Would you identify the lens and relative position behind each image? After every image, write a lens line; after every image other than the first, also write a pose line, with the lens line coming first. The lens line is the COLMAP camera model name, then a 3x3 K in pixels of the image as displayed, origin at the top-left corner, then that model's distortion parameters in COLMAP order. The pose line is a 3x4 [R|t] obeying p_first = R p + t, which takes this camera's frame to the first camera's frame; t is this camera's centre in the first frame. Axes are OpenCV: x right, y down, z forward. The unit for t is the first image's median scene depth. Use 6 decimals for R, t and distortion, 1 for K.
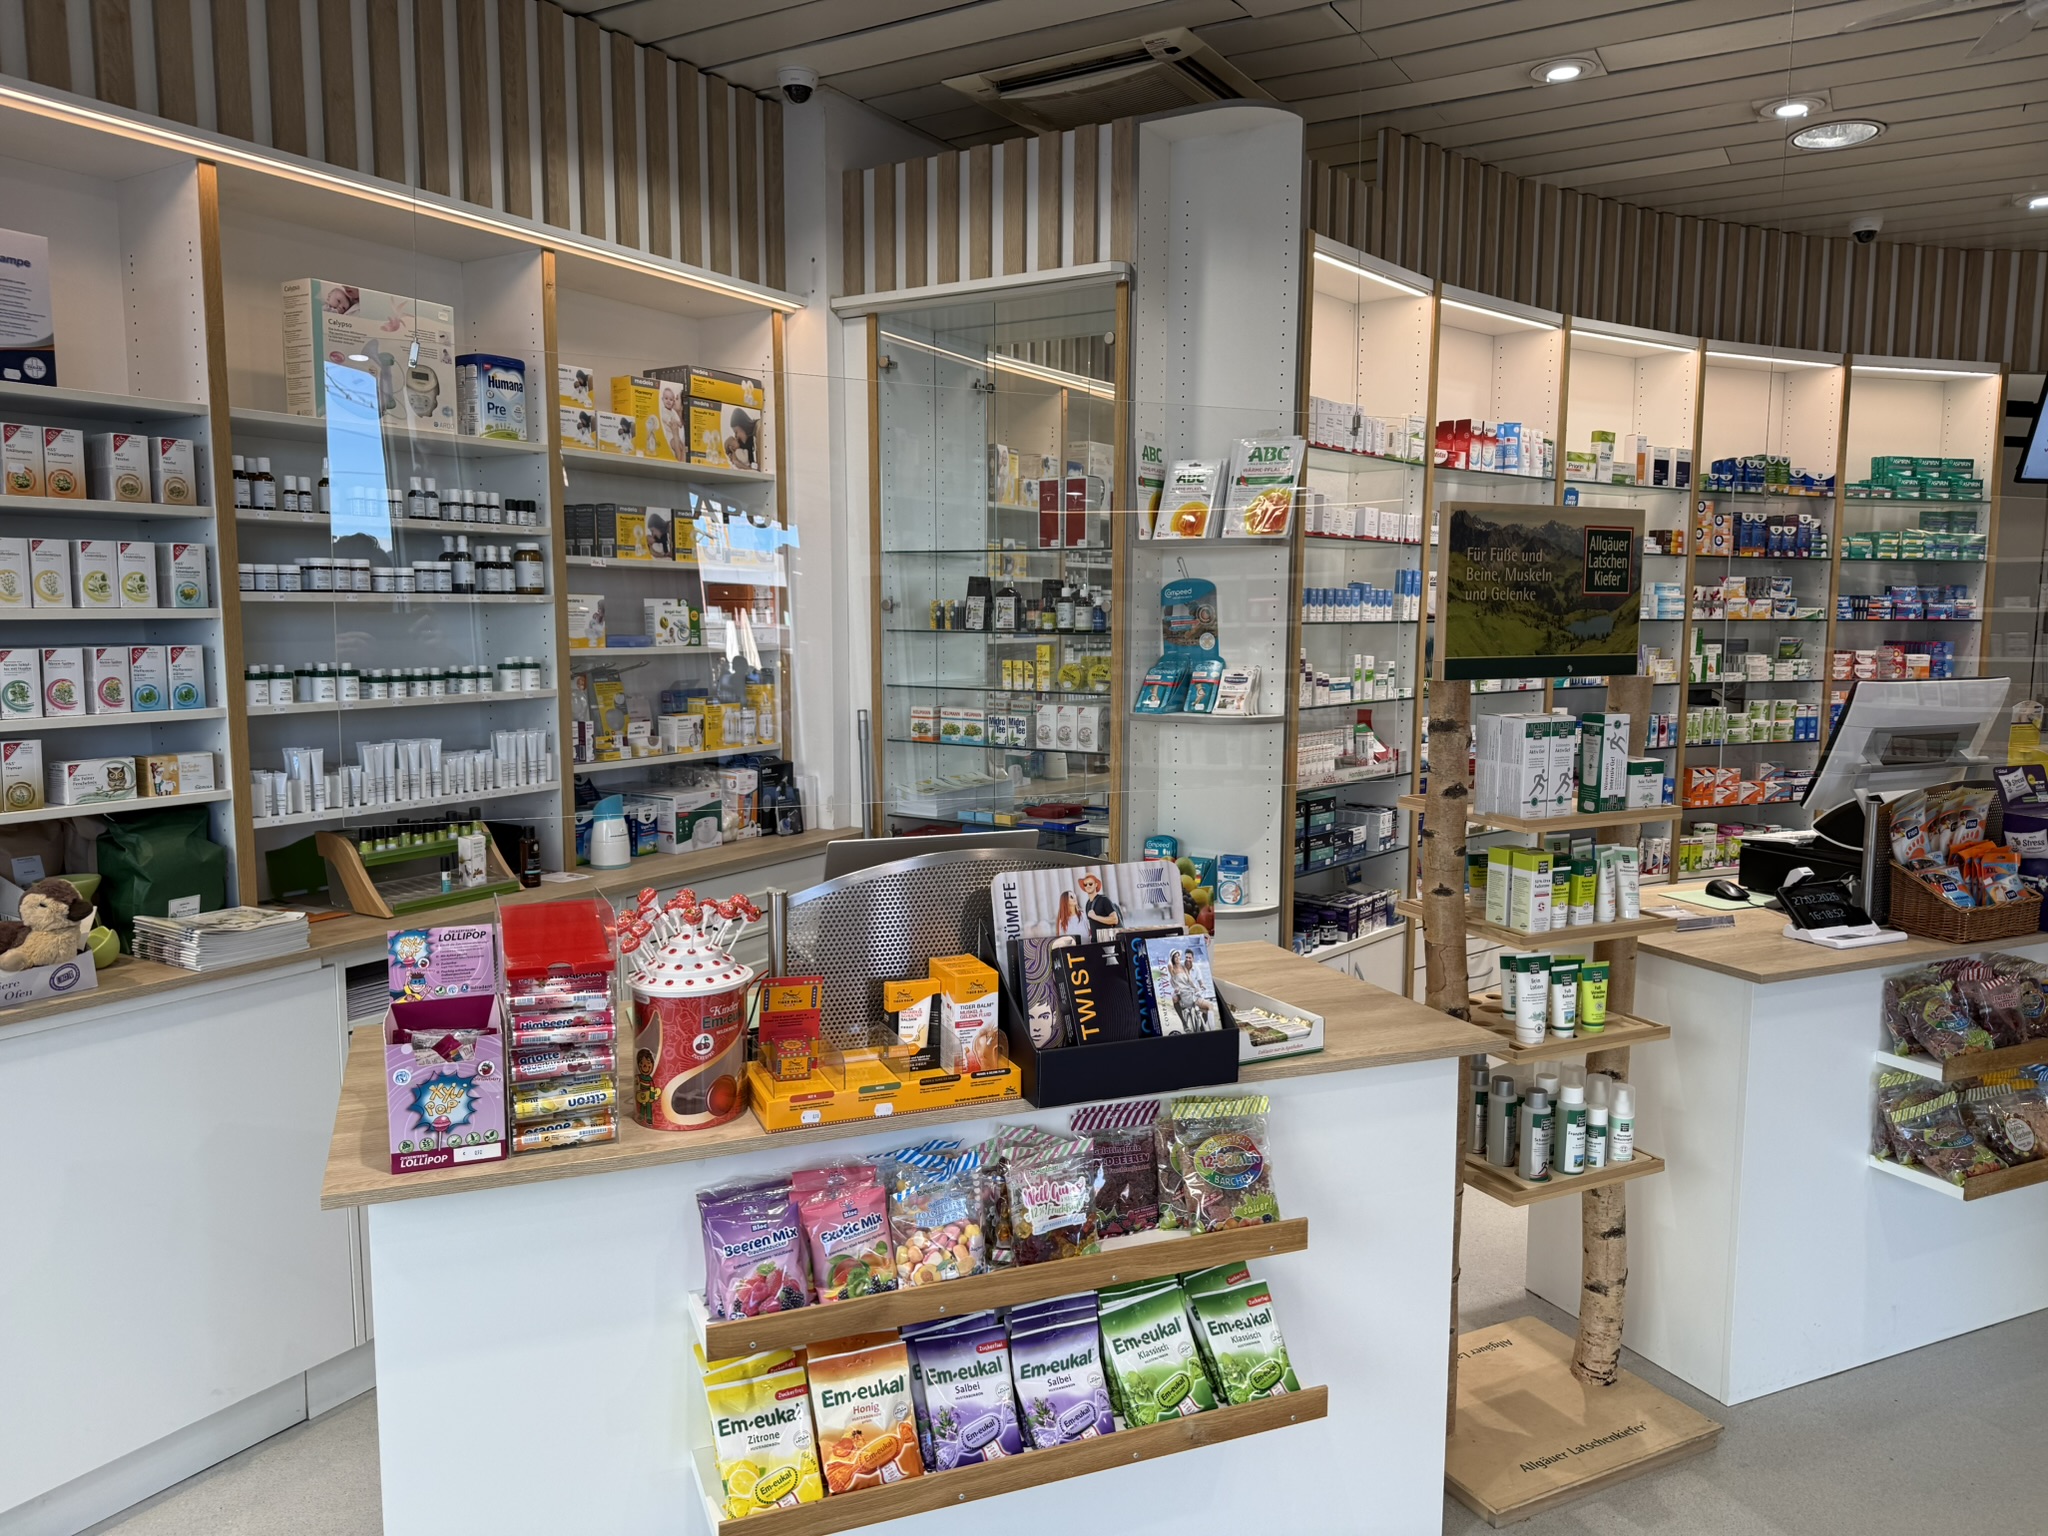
lens RADIAL K [[1406.2, 0, 1021.3], [0, 1406.2, 780.1], [0, 0, 1]] dist [0.092195, -0.131489]
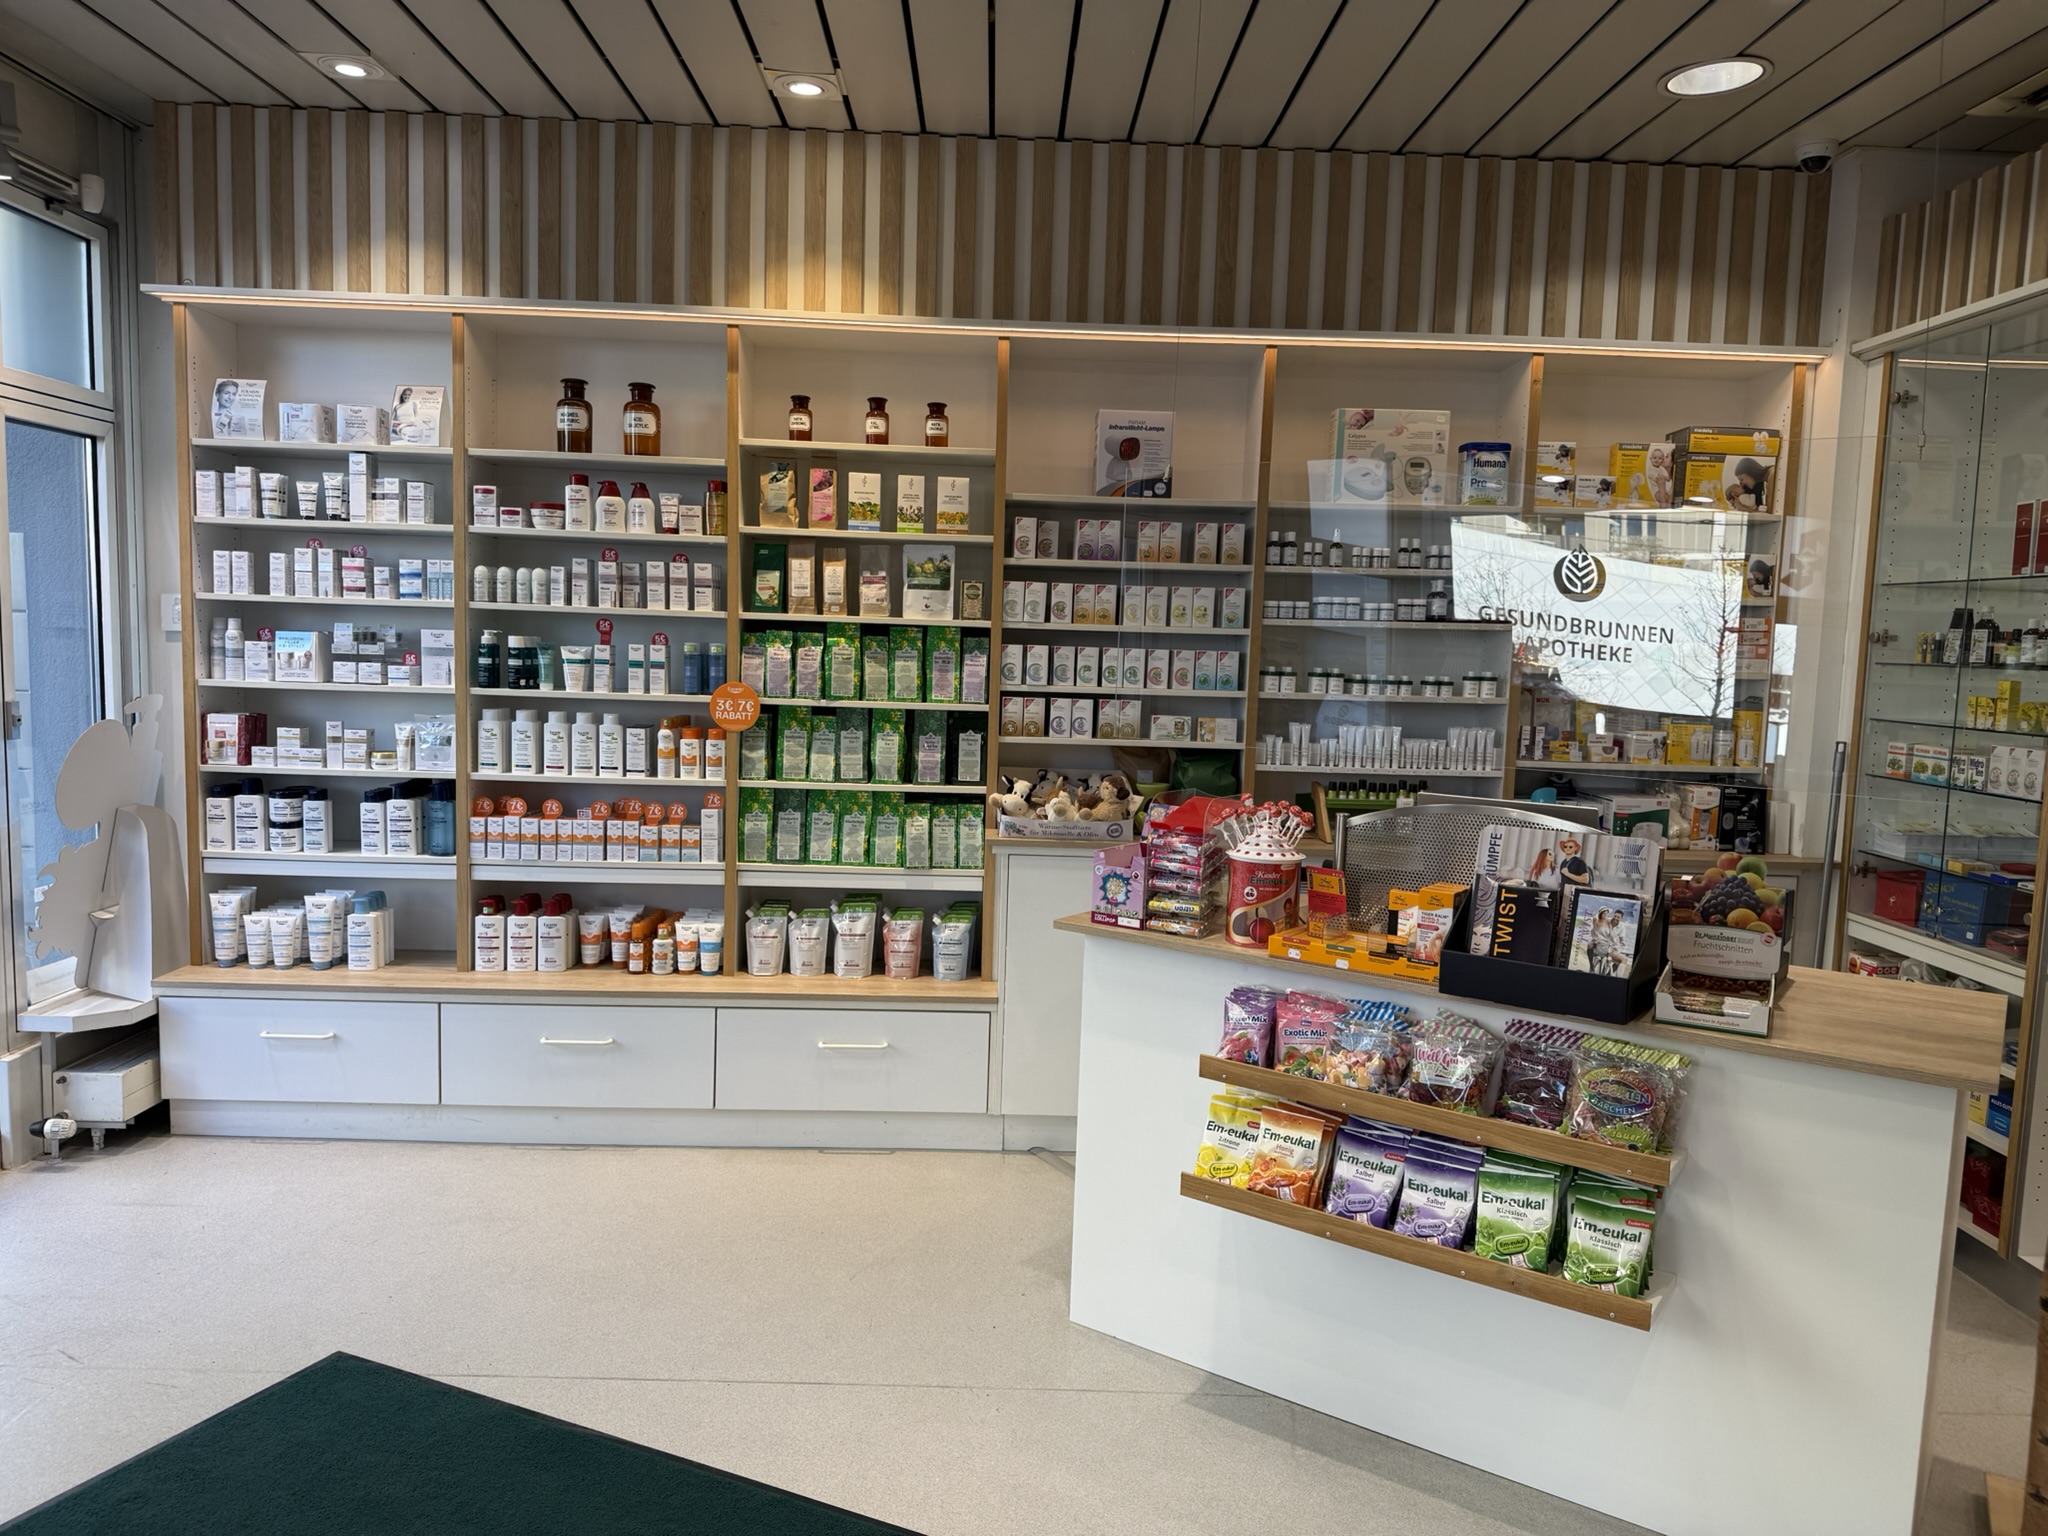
lens RADIAL K [[1416.1, 0, 1057.6], [0, 1416.1, 798.7], [0, 0, 1]] dist [0.090283, -0.124948]
pose [[0.547333, 0.104568, -0.830357, 0.573838], [-0.128811, 0.990867, 0.039875, 0.028117], [0.826943, 0.085134, 0.555804, -0.037337]]
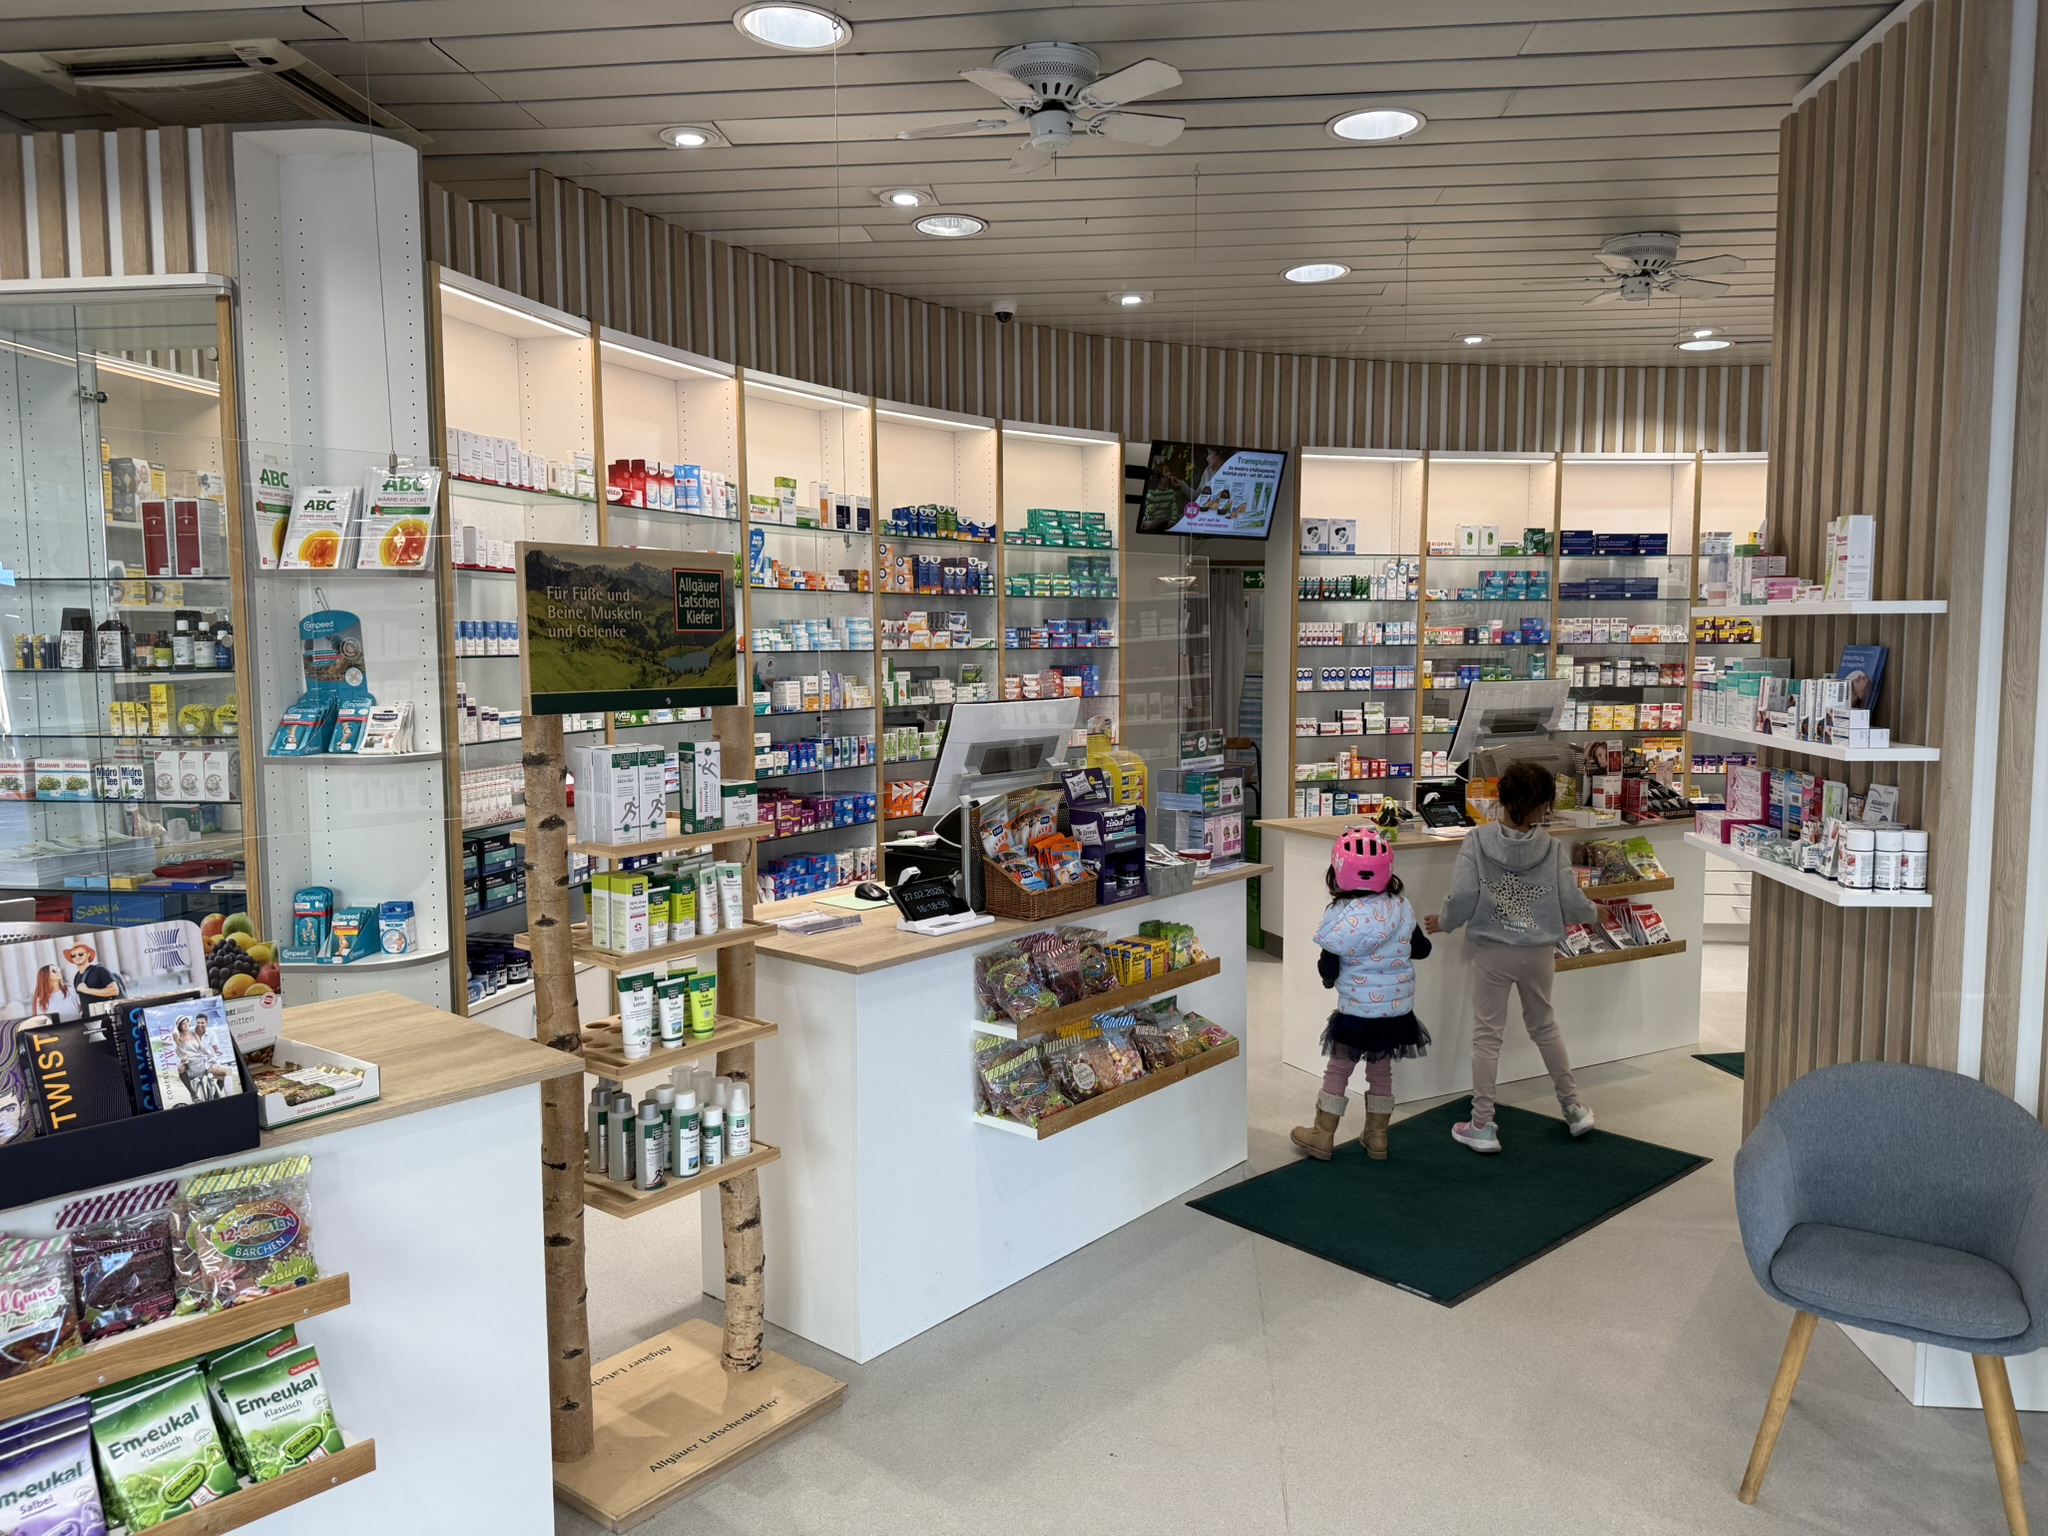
lens RADIAL K [[1413.4, 0, 1024.0], [0, 1413.4, 768.0], [0, 0, 1]] dist [0.092600, -0.133758]
pose [[0.900529, -0.047692, 0.432172, 0.140705], [0.059408, 0.998141, -0.013640, 0.002157], [-0.430718, 0.037958, 0.901688, -0.065687]]
